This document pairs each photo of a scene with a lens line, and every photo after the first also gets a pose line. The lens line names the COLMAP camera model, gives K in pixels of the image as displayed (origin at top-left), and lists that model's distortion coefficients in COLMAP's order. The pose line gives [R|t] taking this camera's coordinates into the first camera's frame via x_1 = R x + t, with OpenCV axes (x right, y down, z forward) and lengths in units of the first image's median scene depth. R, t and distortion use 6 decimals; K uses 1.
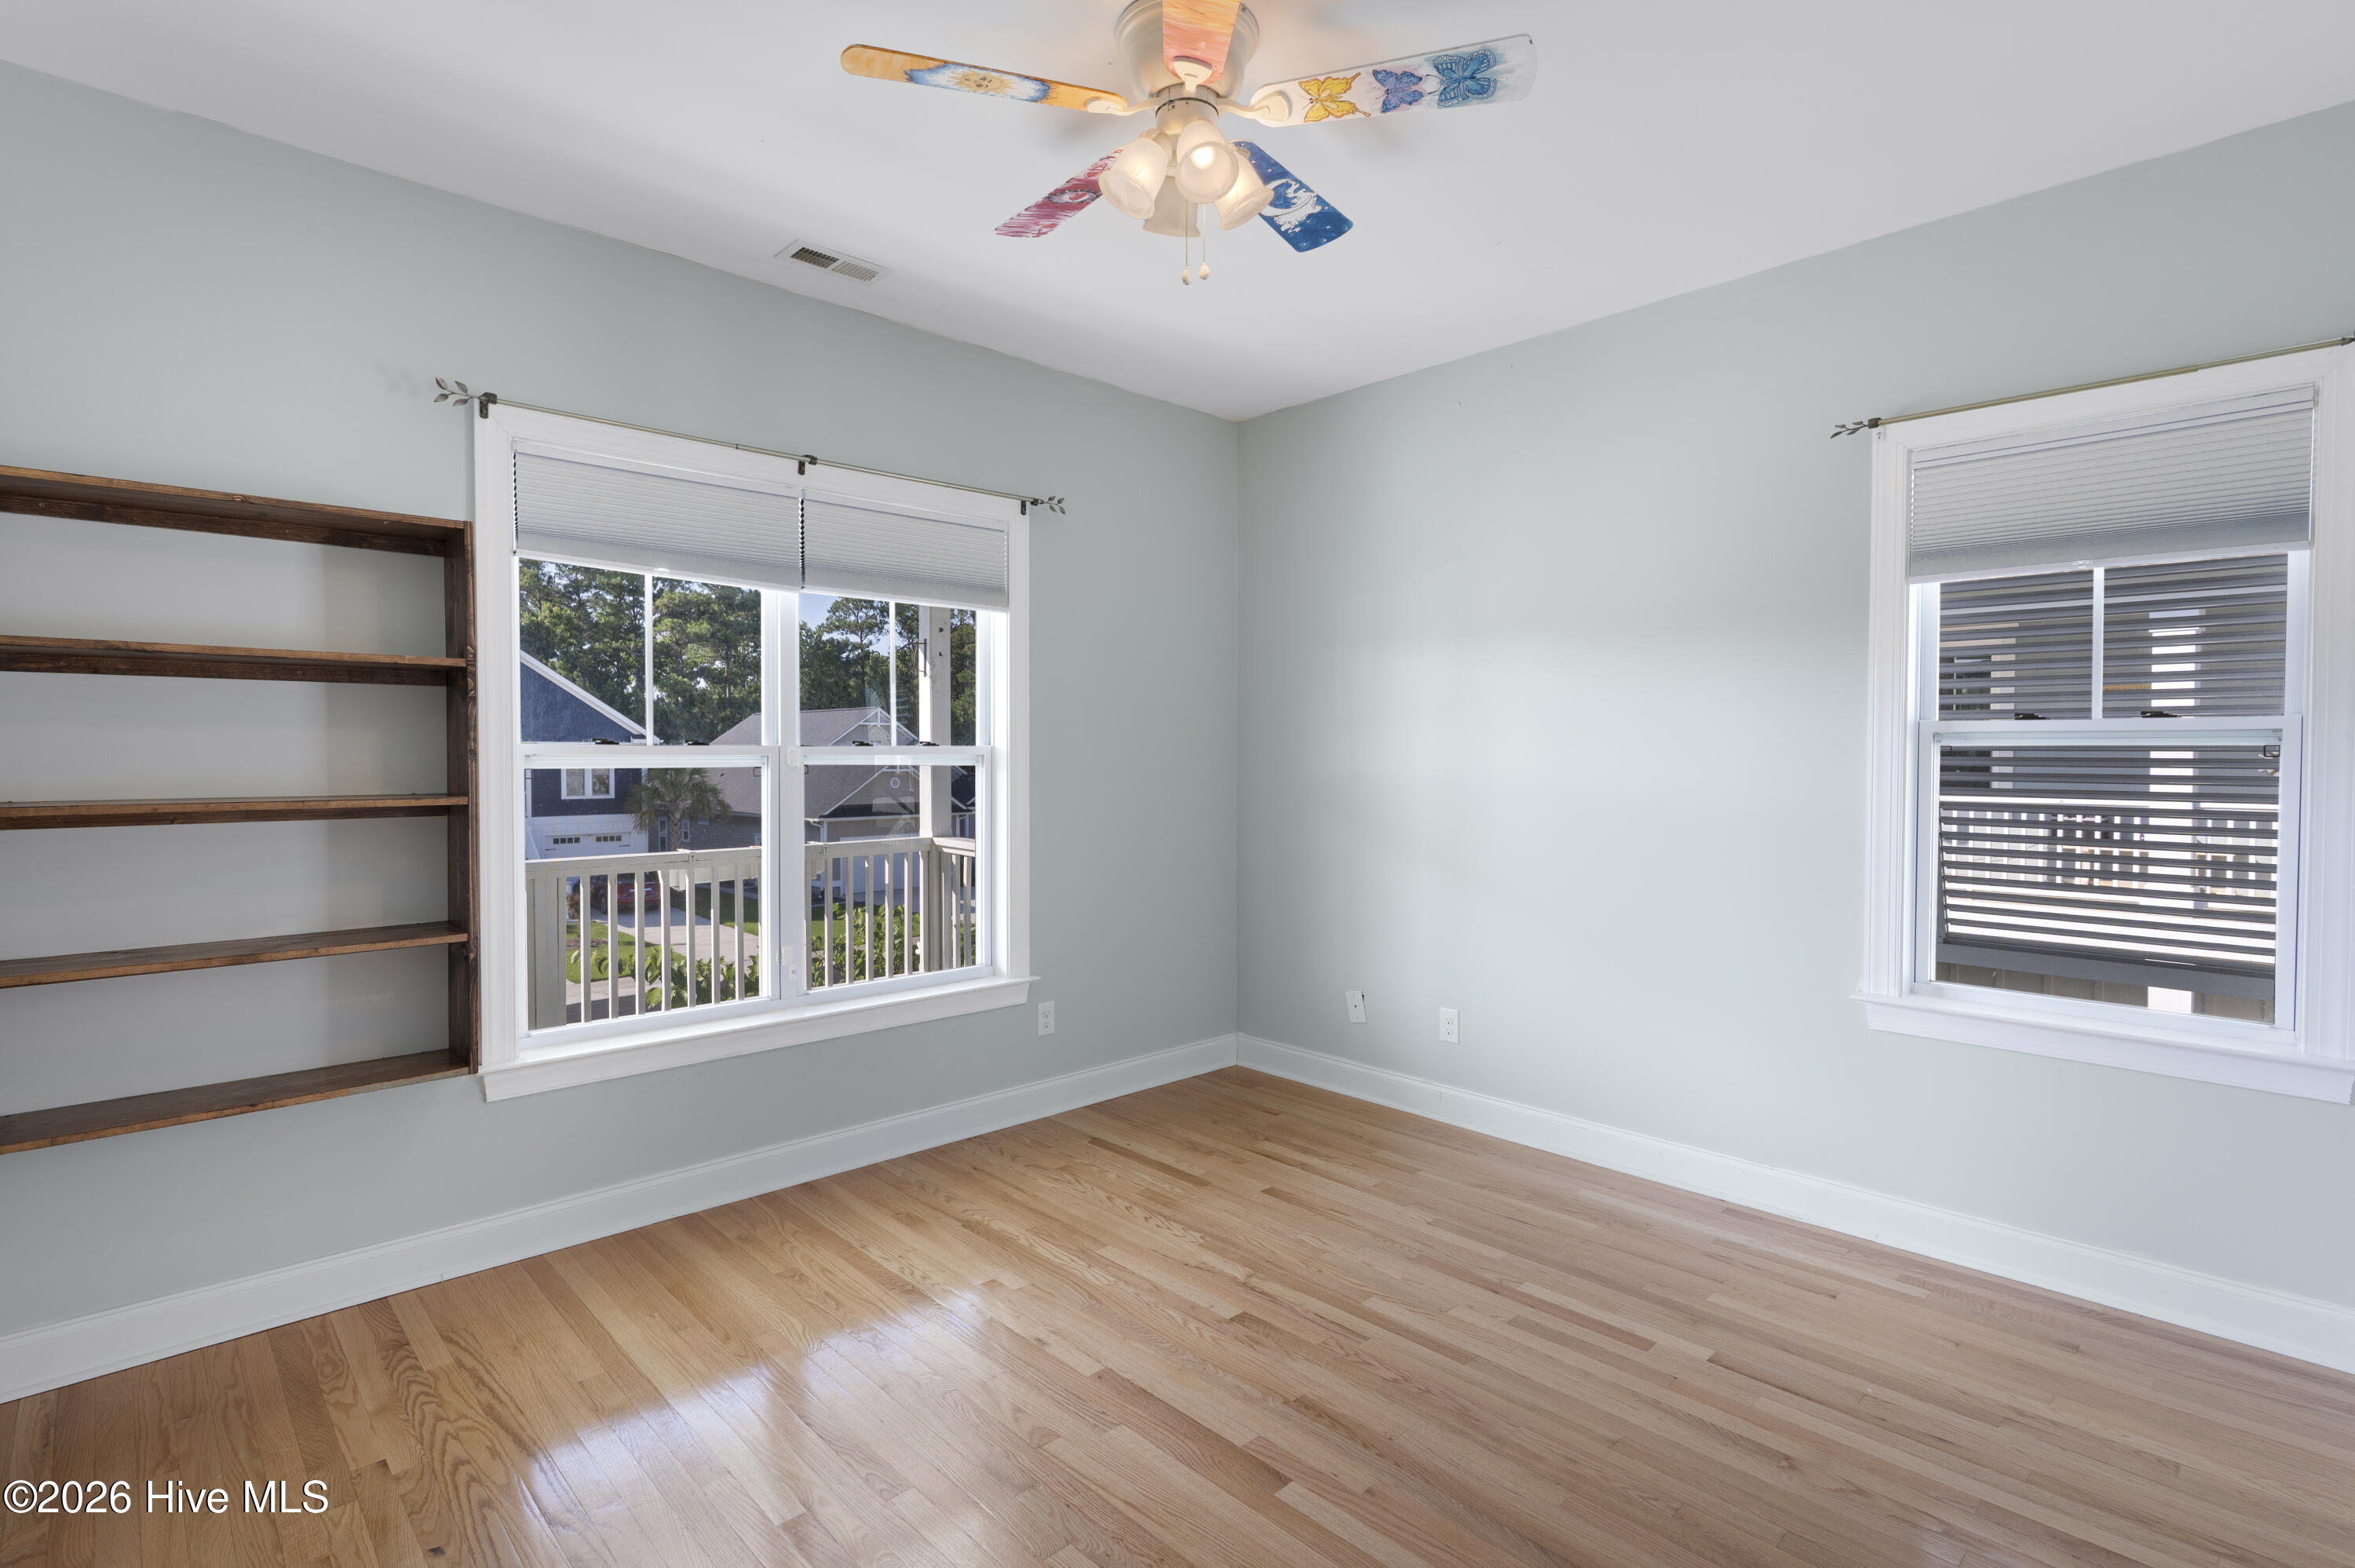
lens RADIAL K [[1142.2, 0, 1178.8], [0, 1142.2, 775.3], [0, 0, 1]] dist [-0.005128, 0.000579]
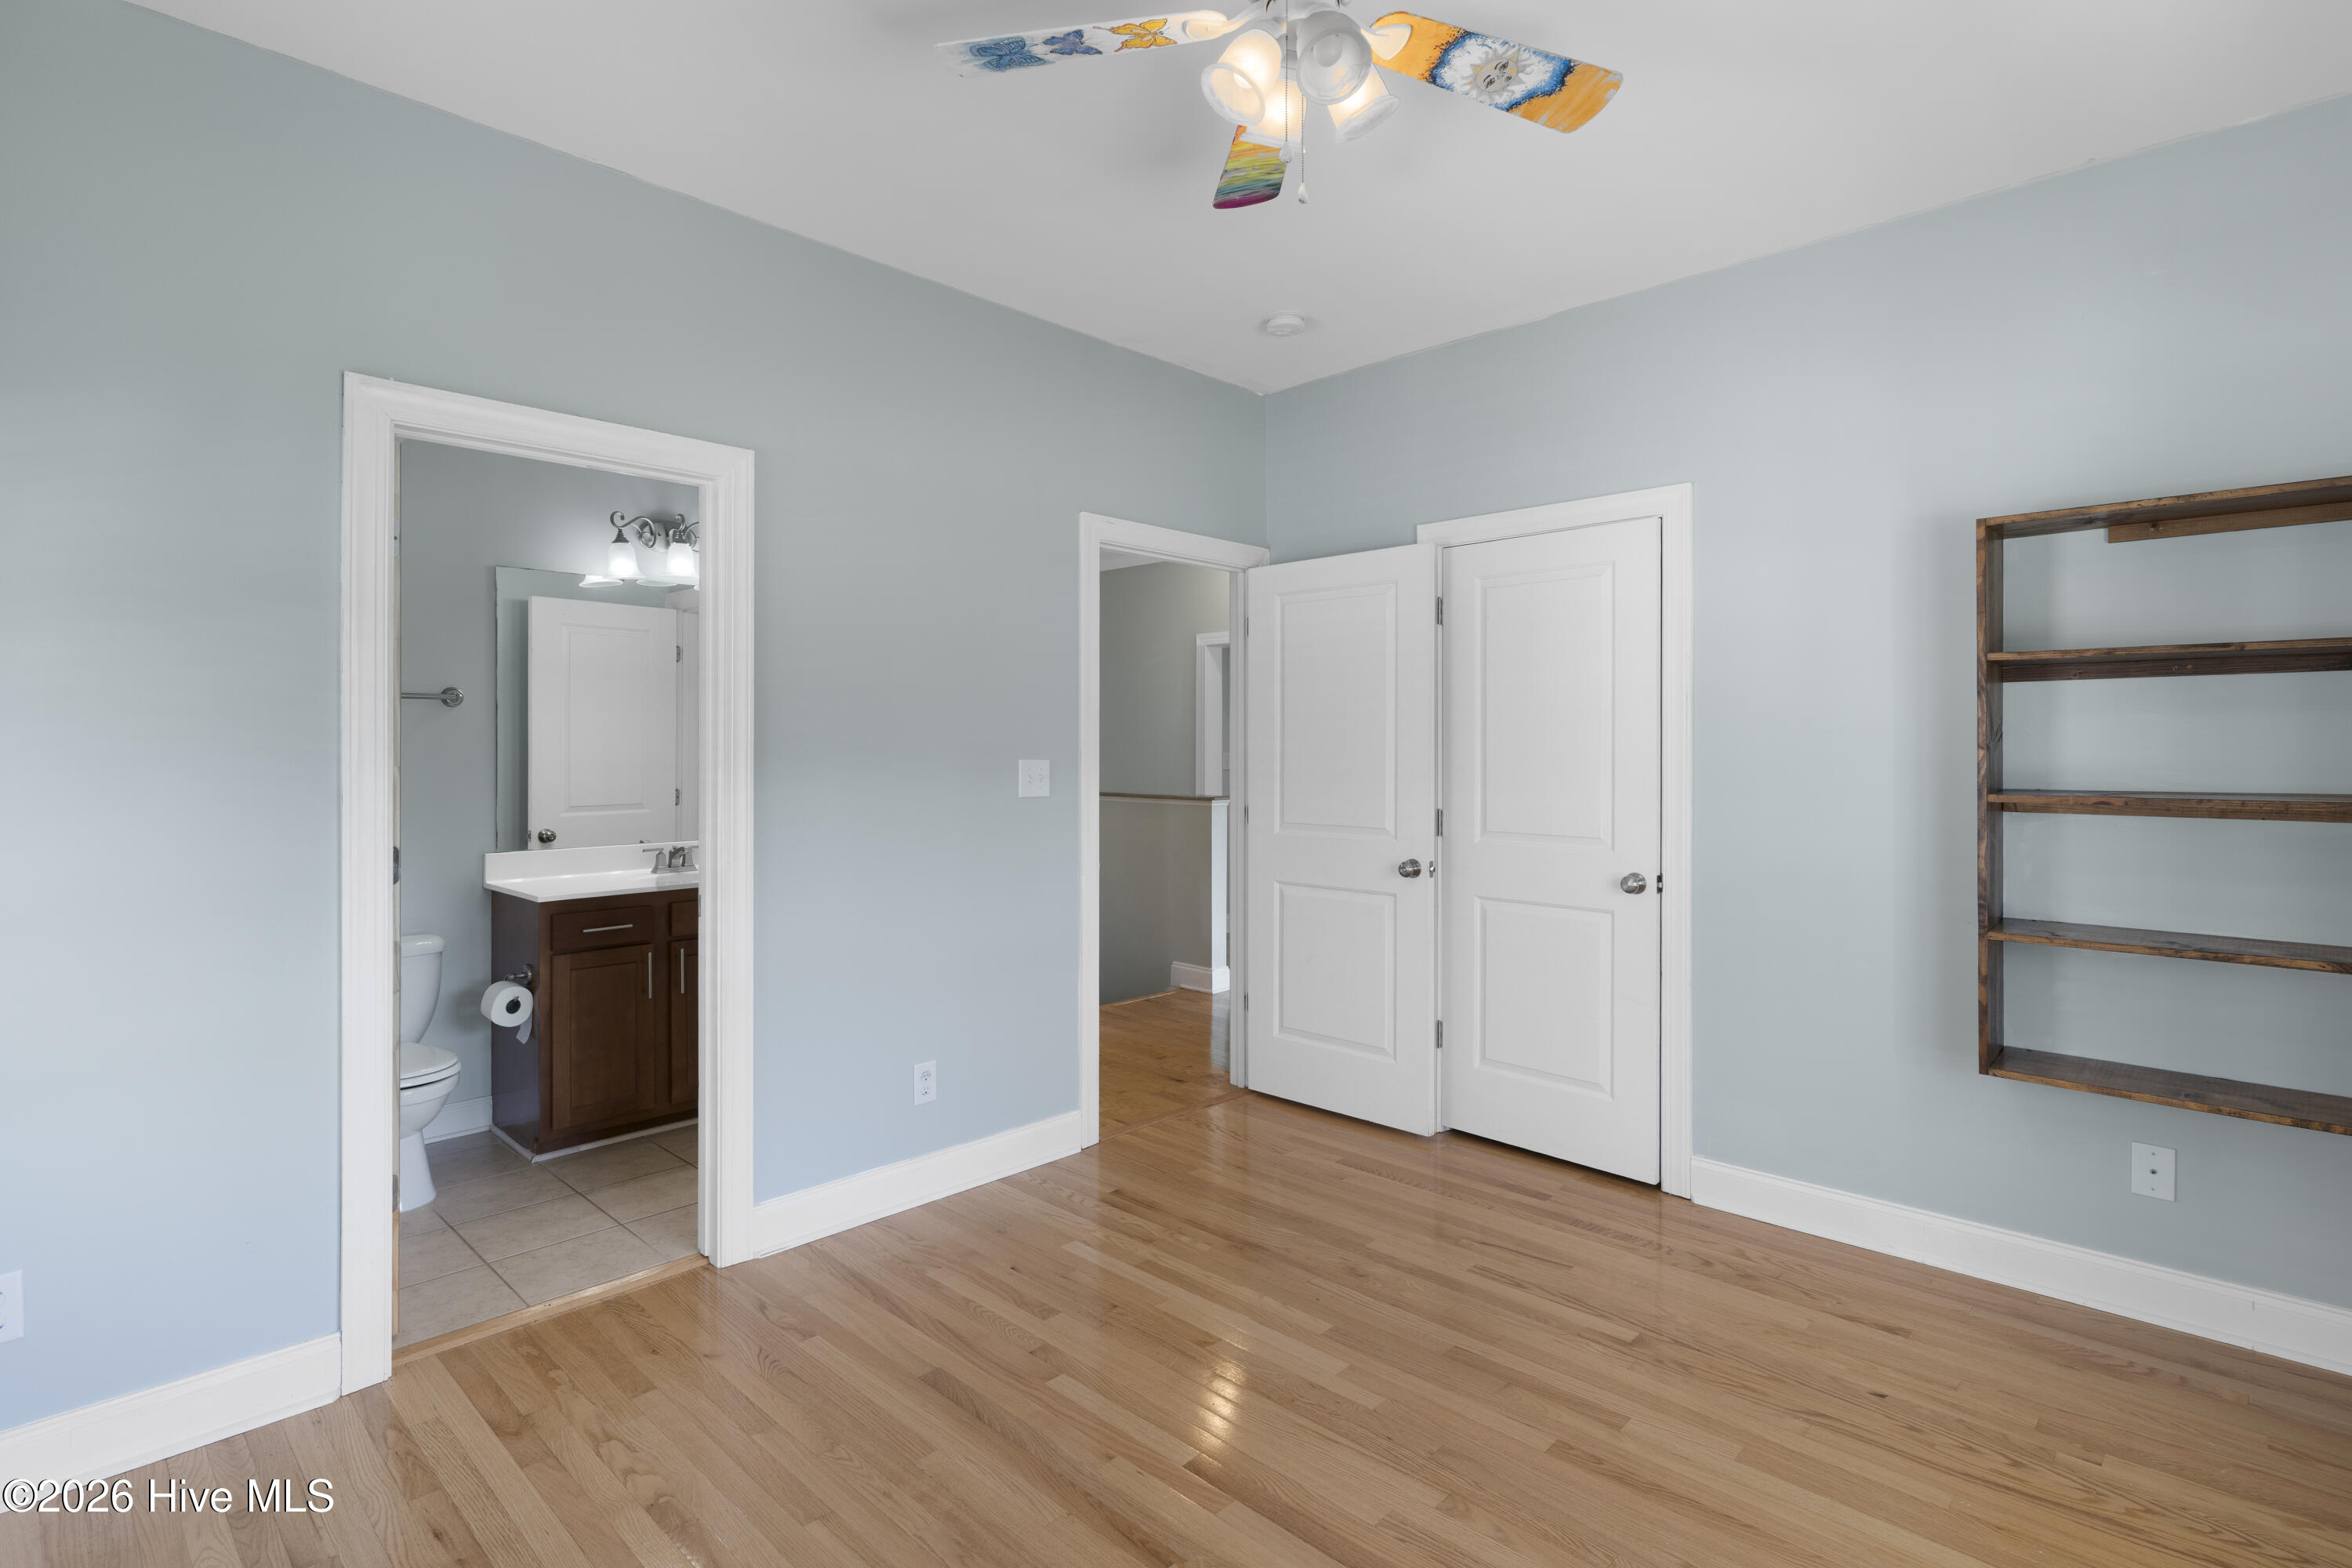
lens RADIAL K [[1140.9, 0, 1175.6], [0, 1140.9, 768.3], [0, 0, 1]] dist [-0.005128, 0.000579]
pose [[-0.998868, 0.001676, -0.047539, 0.152403], [0.000077, 0.999435, 0.033617, -0.036604], [0.047568, 0.033576, -0.998304, 1.981721]]
